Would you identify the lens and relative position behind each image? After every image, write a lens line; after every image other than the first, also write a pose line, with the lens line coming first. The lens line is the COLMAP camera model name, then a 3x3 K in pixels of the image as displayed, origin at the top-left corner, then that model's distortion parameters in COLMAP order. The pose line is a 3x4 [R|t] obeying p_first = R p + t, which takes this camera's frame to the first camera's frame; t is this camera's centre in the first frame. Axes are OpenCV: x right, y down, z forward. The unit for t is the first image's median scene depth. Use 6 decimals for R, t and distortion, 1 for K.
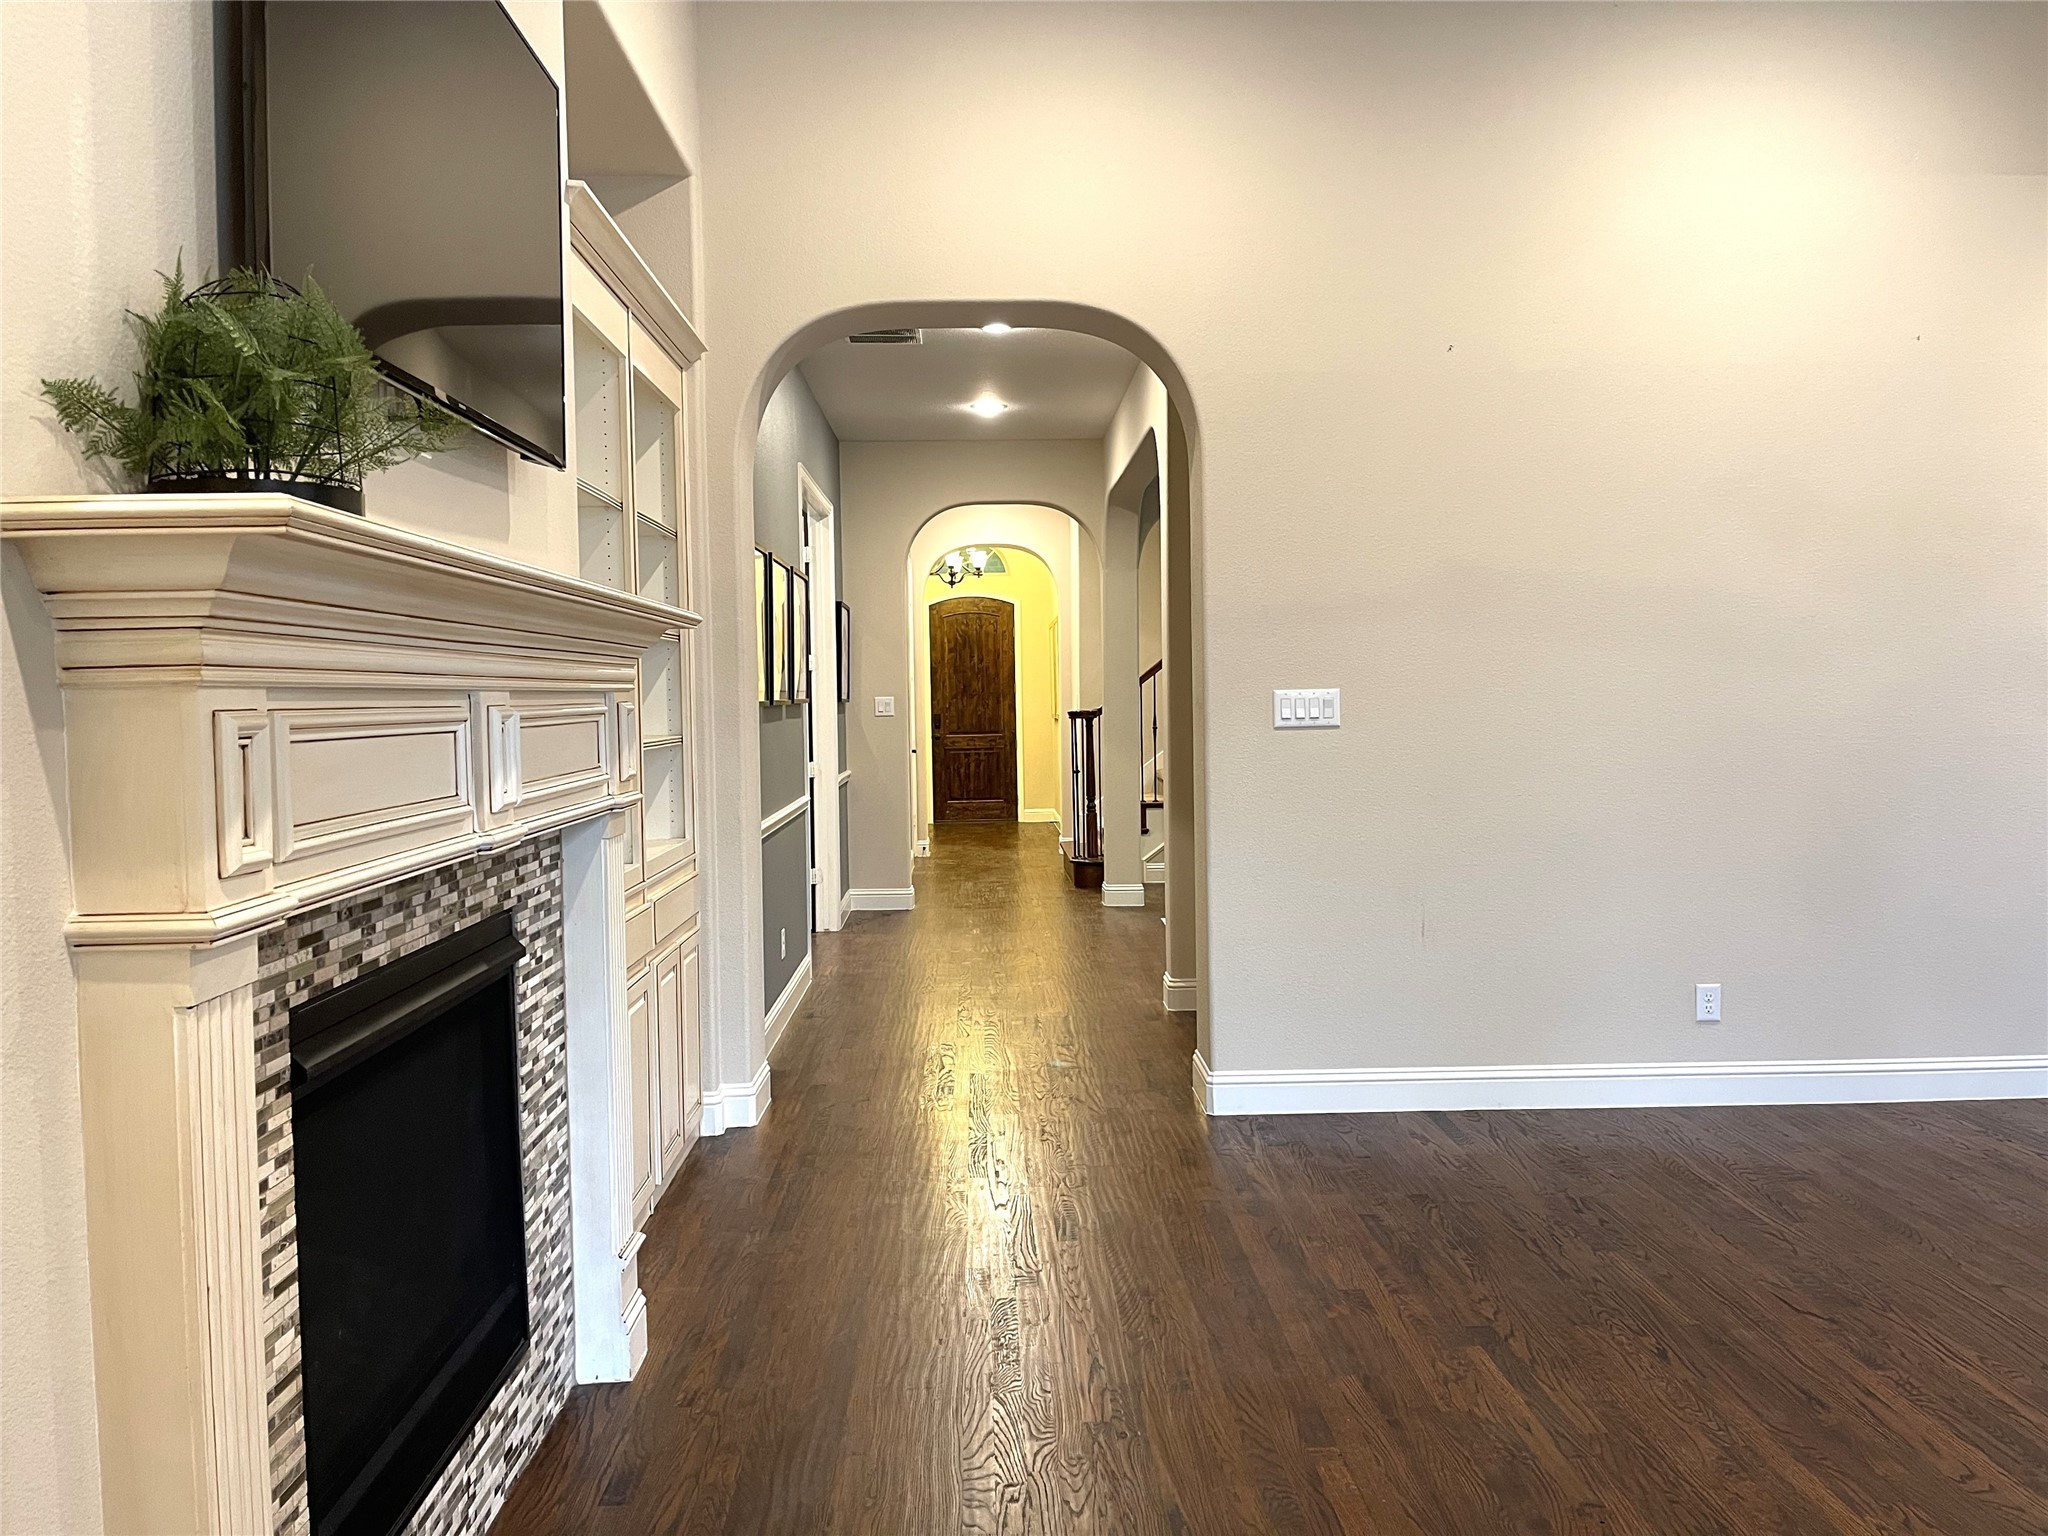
lens RADIAL K [[1548.0, 0, 1024.0], [0, 1548.0, 768.0], [0, 0, 1]] dist [0.071068, -0.096196]
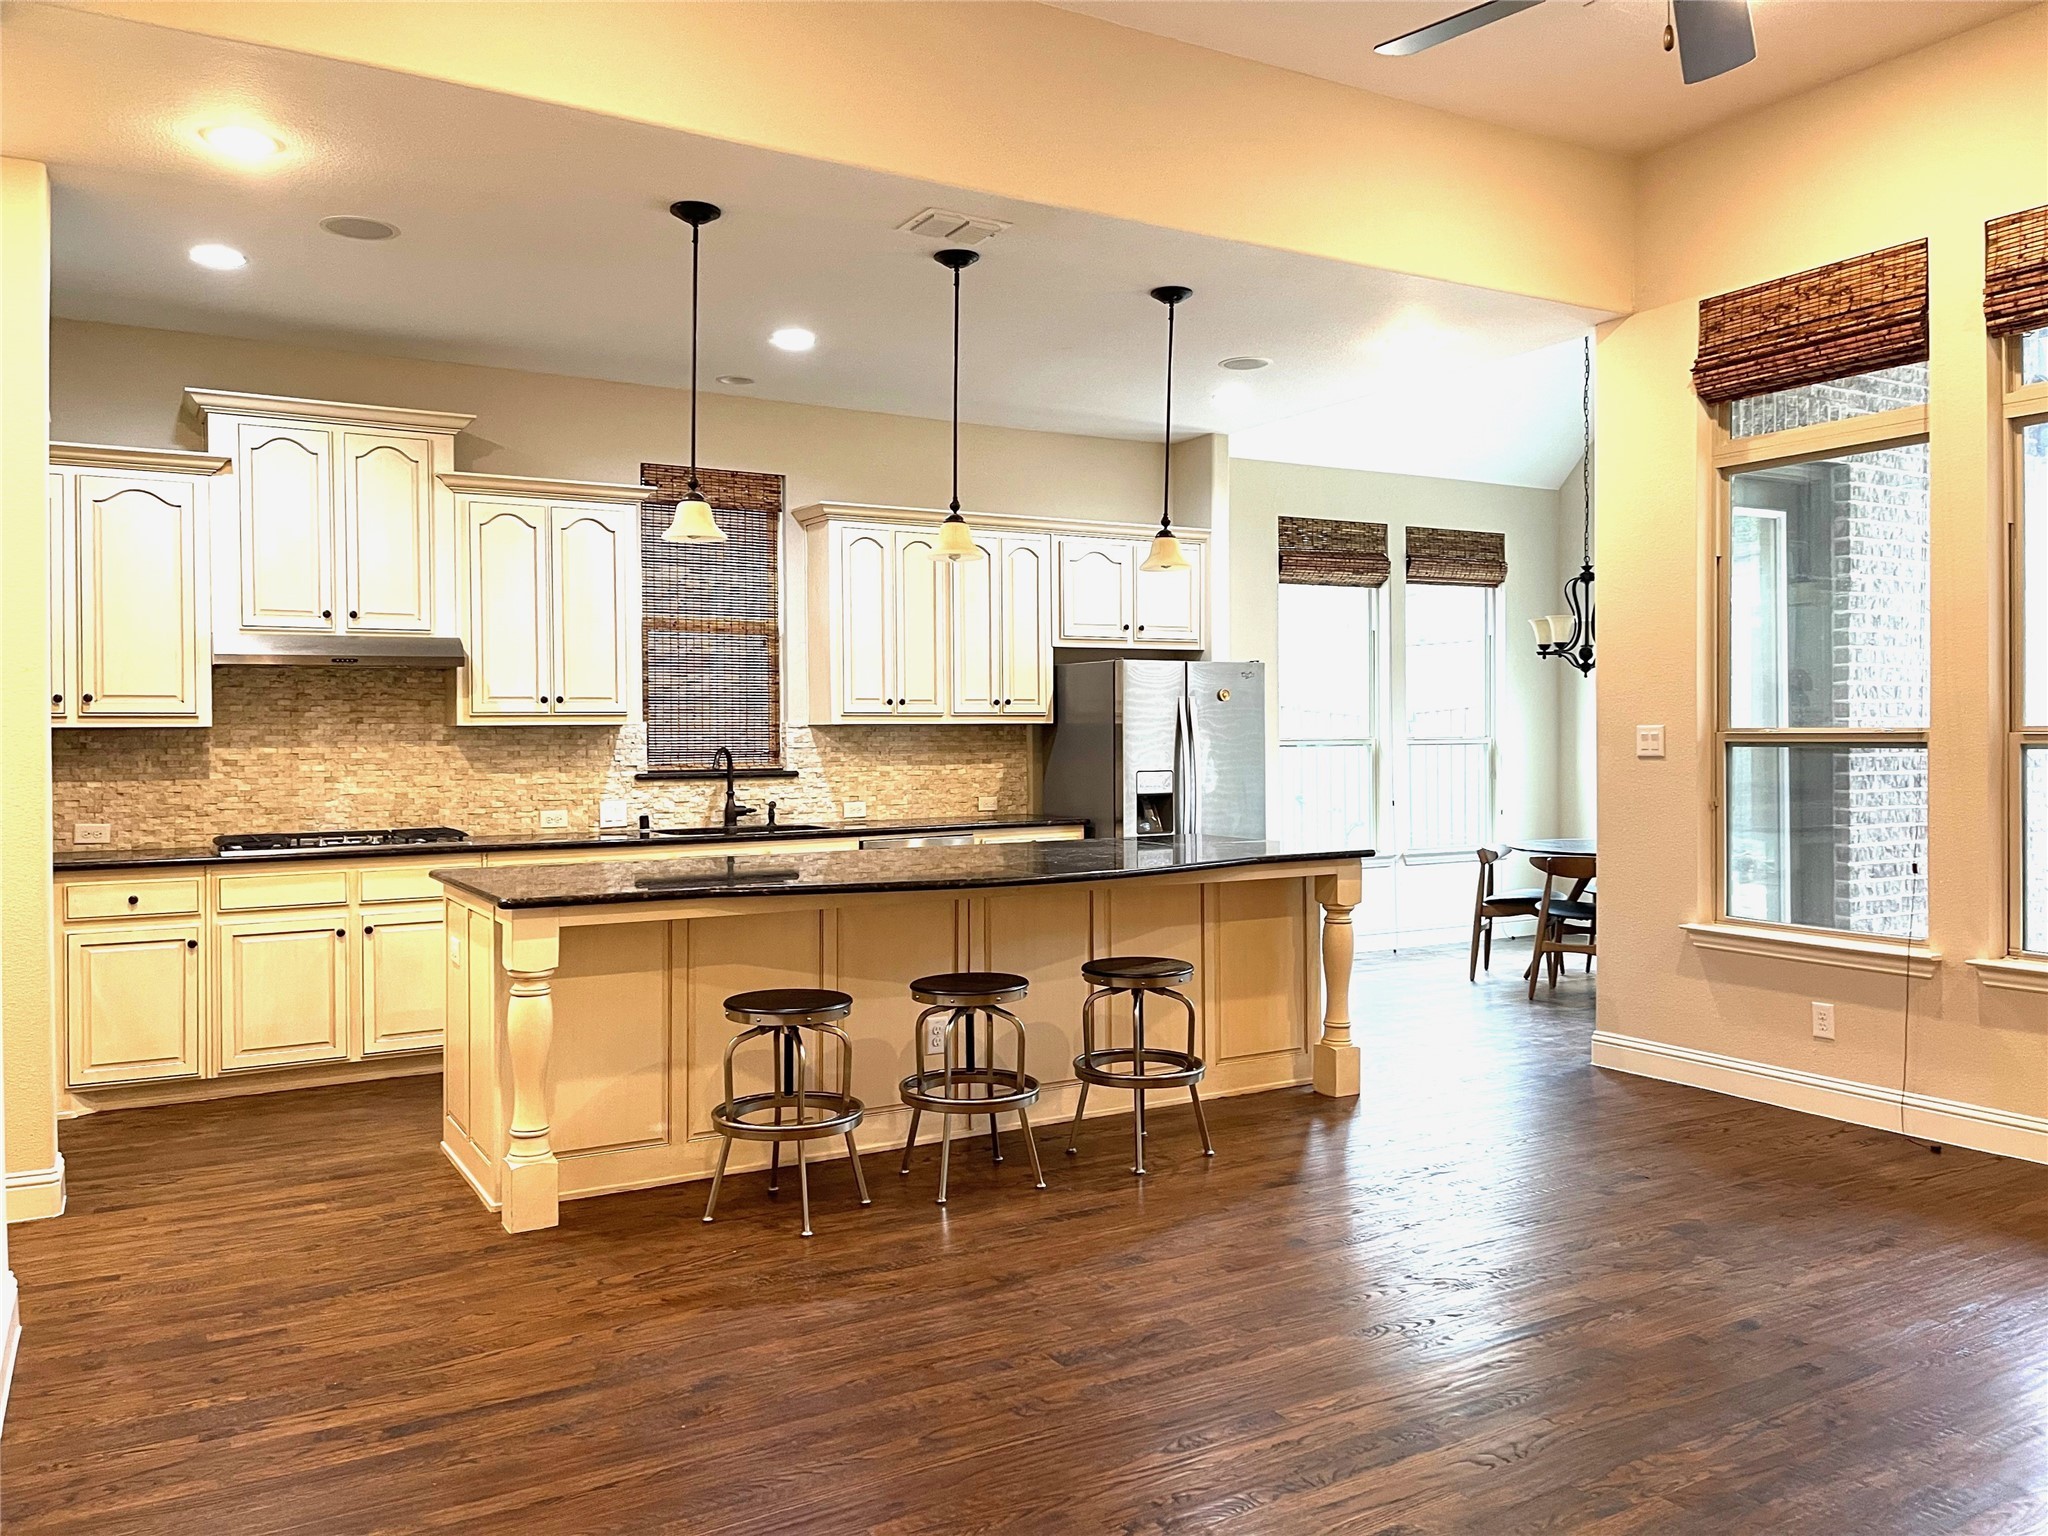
lens RADIAL K [[1543.6, 0, 1012.4], [0, 1543.6, 738.5], [0, 0, 1]] dist [0.073323, -0.086389]
pose [[-0.474373, 0.017921, 0.880141, -0.173370], [0.054011, 0.998502, 0.008779, -0.062790], [-0.878665, 0.051702, -0.474631, 1.482472]]
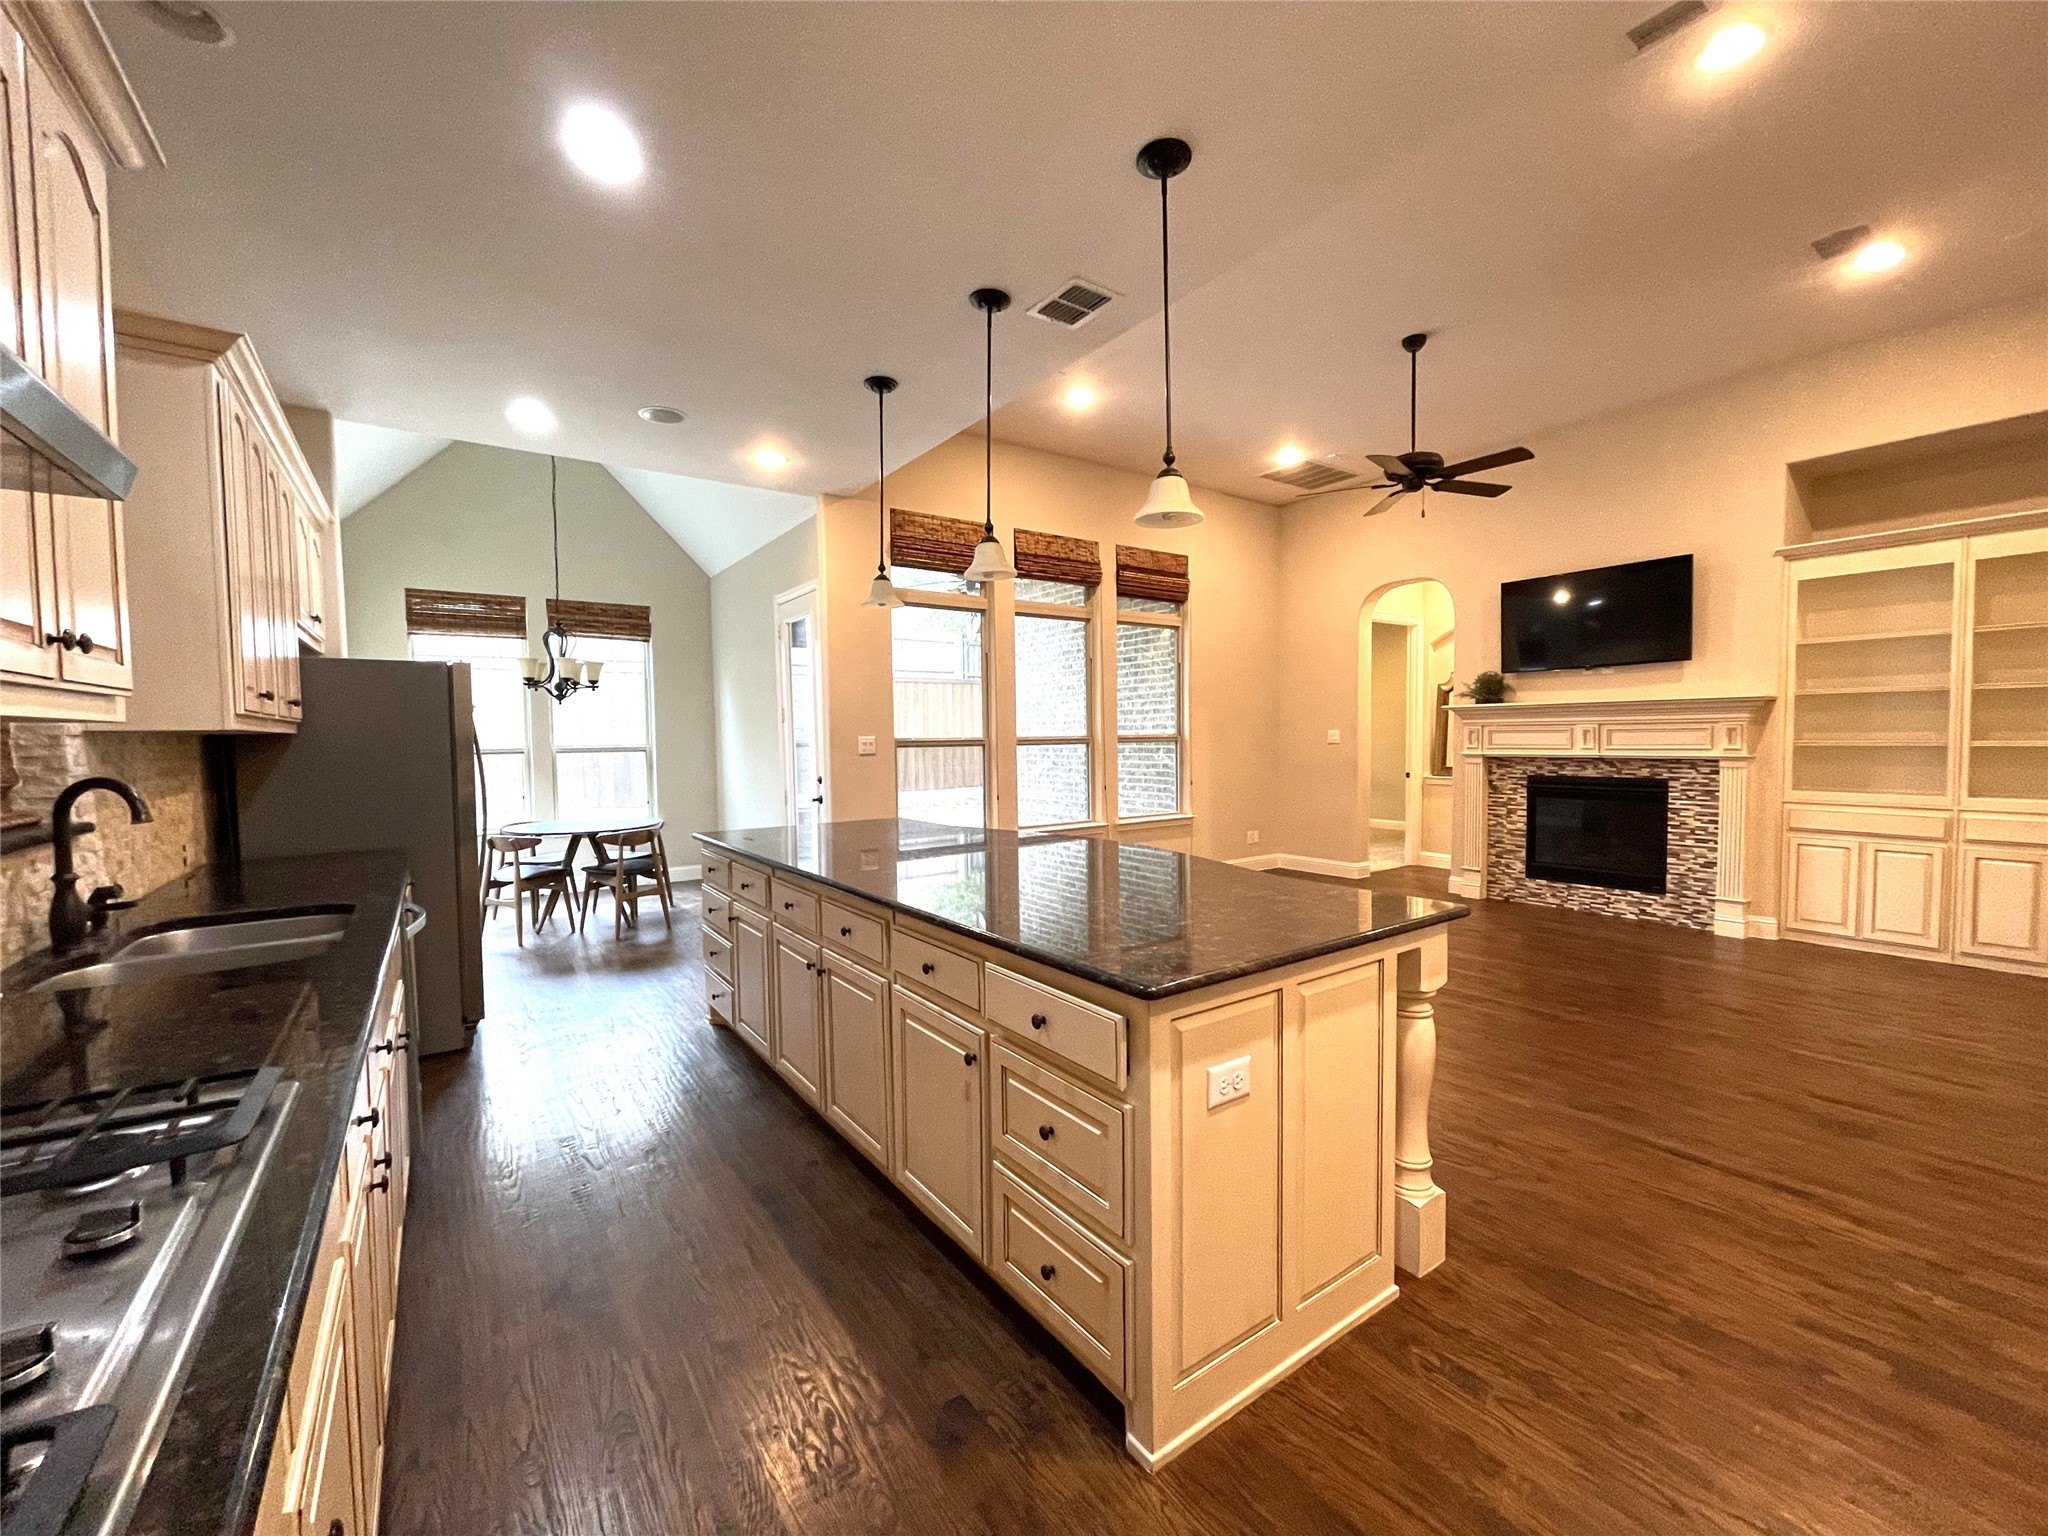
lens RADIAL K [[830.6, 0, 1030.1], [0, 830.6, 768.9], [0, 0, 1]] dist [0.000846, -0.000233]
pose [[-0.830607, 0.053968, -0.554237, 1.840500], [0.004669, 0.995933, 0.089981, -0.109328], [0.556839, 0.072151, -0.827481, 1.588359]]
